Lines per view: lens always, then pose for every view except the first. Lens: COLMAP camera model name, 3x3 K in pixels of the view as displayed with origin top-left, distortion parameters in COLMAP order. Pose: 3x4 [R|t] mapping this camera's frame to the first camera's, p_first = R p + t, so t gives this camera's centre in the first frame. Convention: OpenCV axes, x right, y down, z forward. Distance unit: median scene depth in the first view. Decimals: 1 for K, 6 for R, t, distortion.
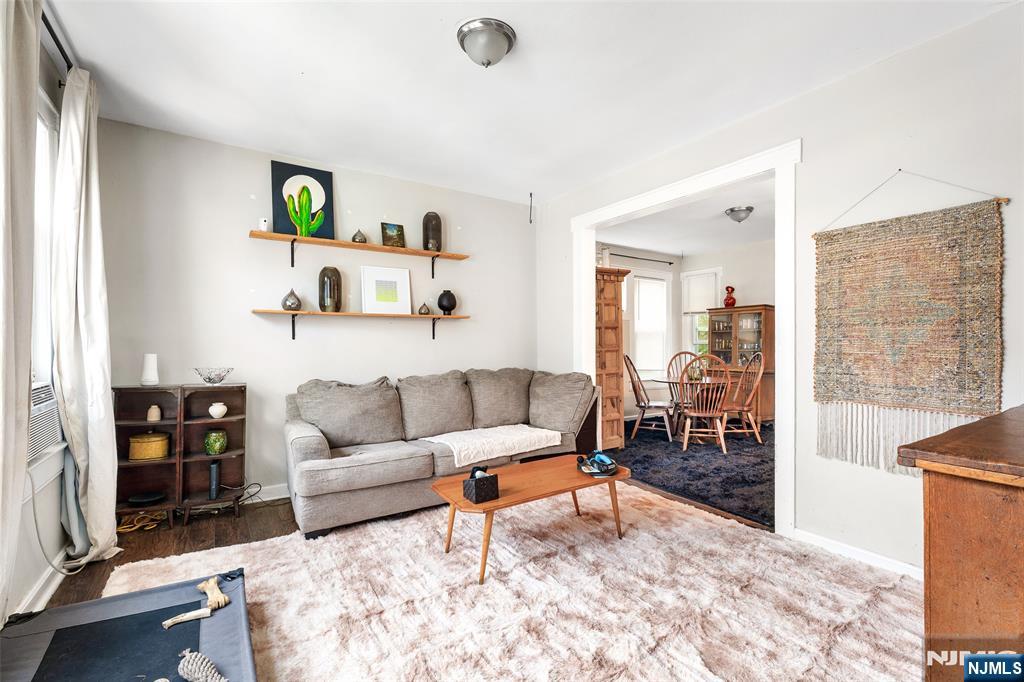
lens RADIAL K [[464.5, 0, 507.7], [0, 464.5, 314.5], [0, 0, 1]] dist [0.000204, 0.001120]
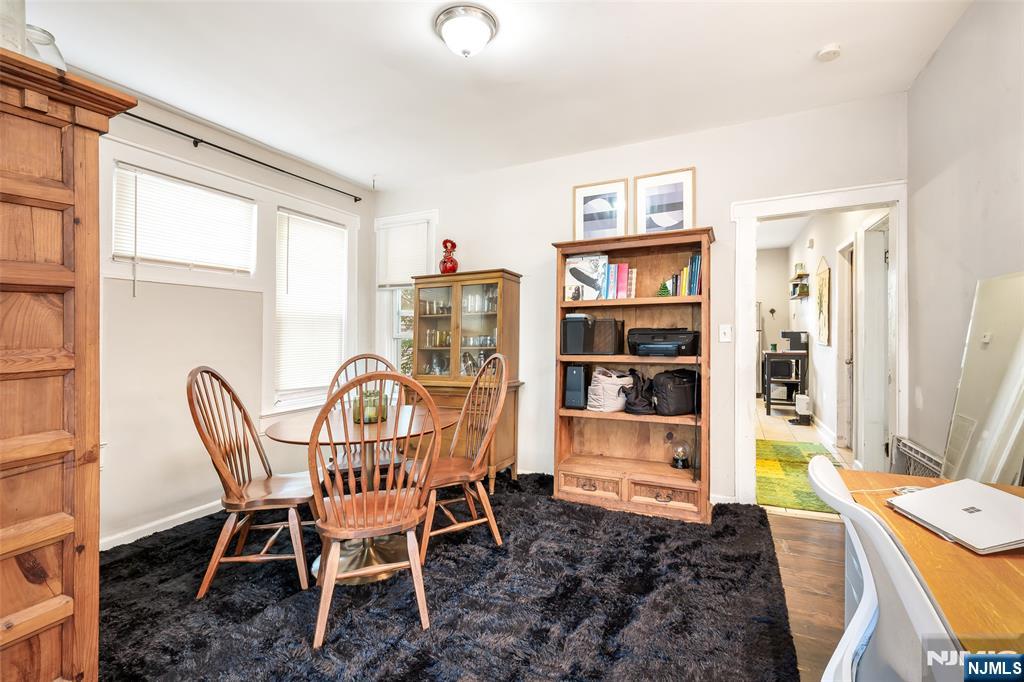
lens RADIAL K [[464.5, 0, 516.3], [0, 464.5, 342.7], [0, 0, 1]] dist [0.000204, 0.001120]
pose [[0.838671, -0.023045, 0.544151, 0.244155], [-0.018262, 0.997353, 0.070385, 0.028442], [-0.544332, -0.068967, 0.836030, 0.488173]]
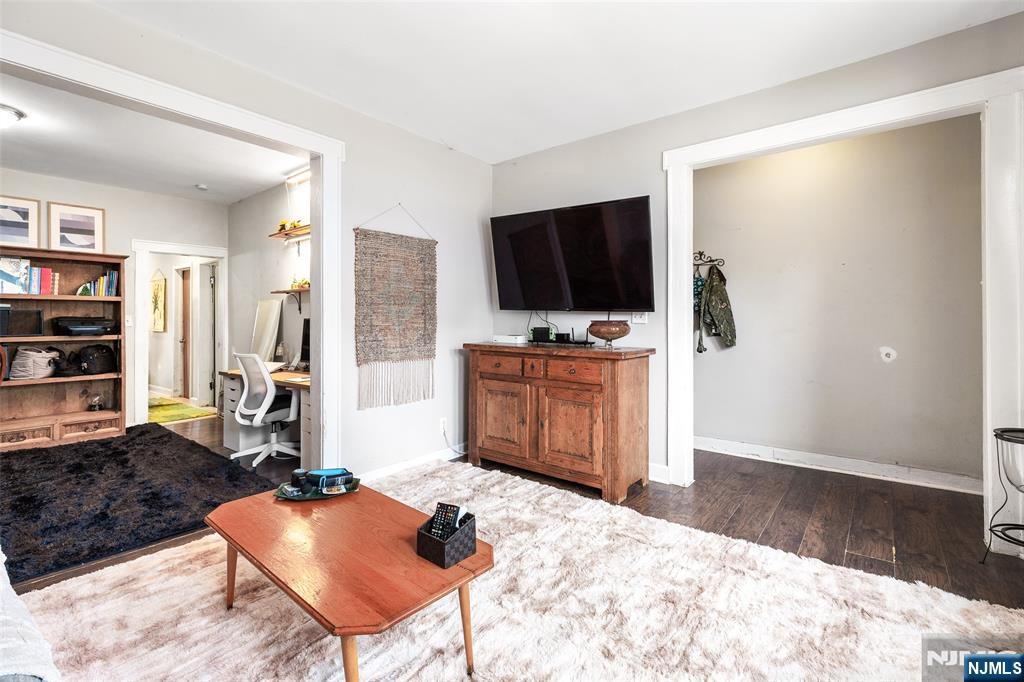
lens RADIAL K [[464.5, 0, 509.7], [0, 464.5, 305.7], [0, 0, 1]] dist [0.000204, 0.001120]
pose [[-0.332110, 0.031495, 0.942715, -0.261411], [-0.051882, 0.997319, -0.051597, 0.030625], [-0.941813, -0.066046, -0.329585, 0.434366]]
